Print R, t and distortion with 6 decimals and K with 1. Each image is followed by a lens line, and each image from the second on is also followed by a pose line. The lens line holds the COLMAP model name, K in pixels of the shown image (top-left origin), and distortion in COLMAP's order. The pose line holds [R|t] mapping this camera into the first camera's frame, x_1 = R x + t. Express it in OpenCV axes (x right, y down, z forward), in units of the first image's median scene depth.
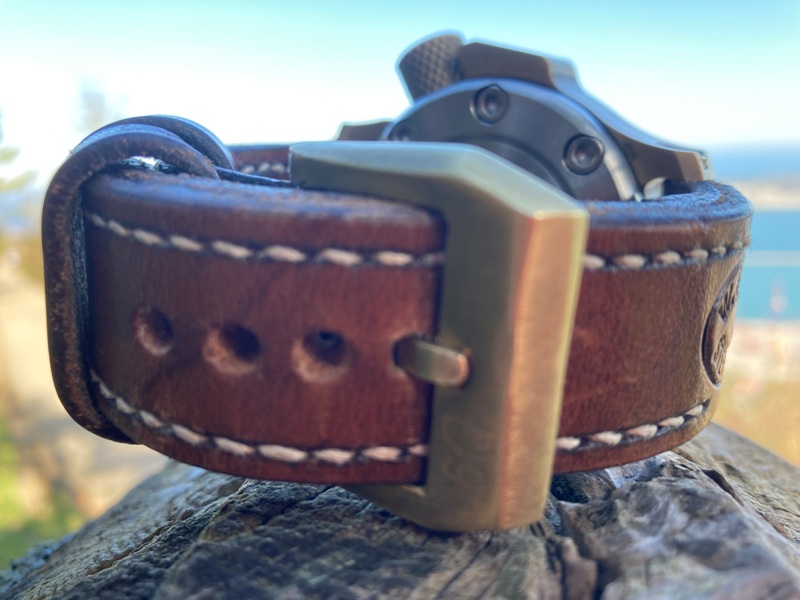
lens RADIAL K [[714.7, 0, 401.8], [0, 714.7, 306.7], [0, 0, 1]] dist [-0.034731, 0.004679]
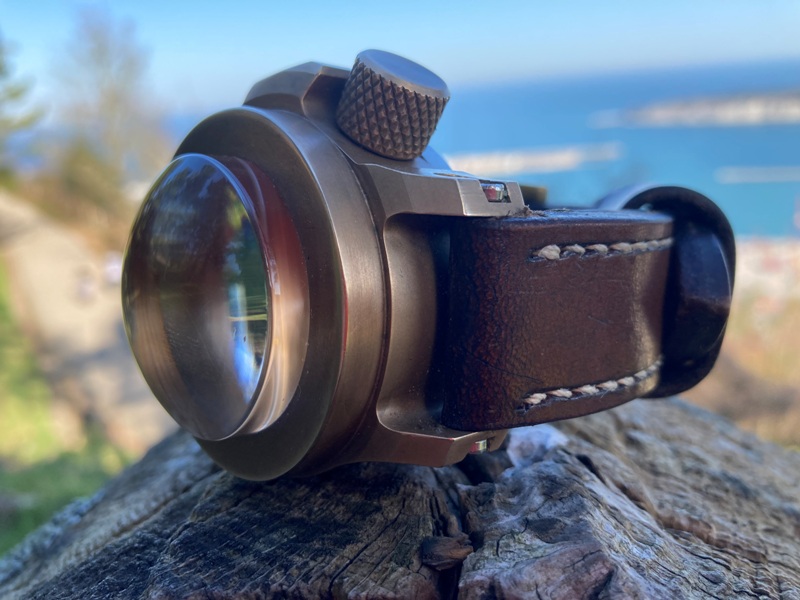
lens RADIAL K [[714.7, 0, 397.0], [0, 714.7, 323.4], [0, 0, 1]] dist [-0.034731, 0.004679]
pose [[0.999079, -0.026185, -0.033997, 0.169768], [0.030291, 0.991504, 0.126500, -0.202069], [0.030396, -0.127413, 0.991384, -0.290909]]
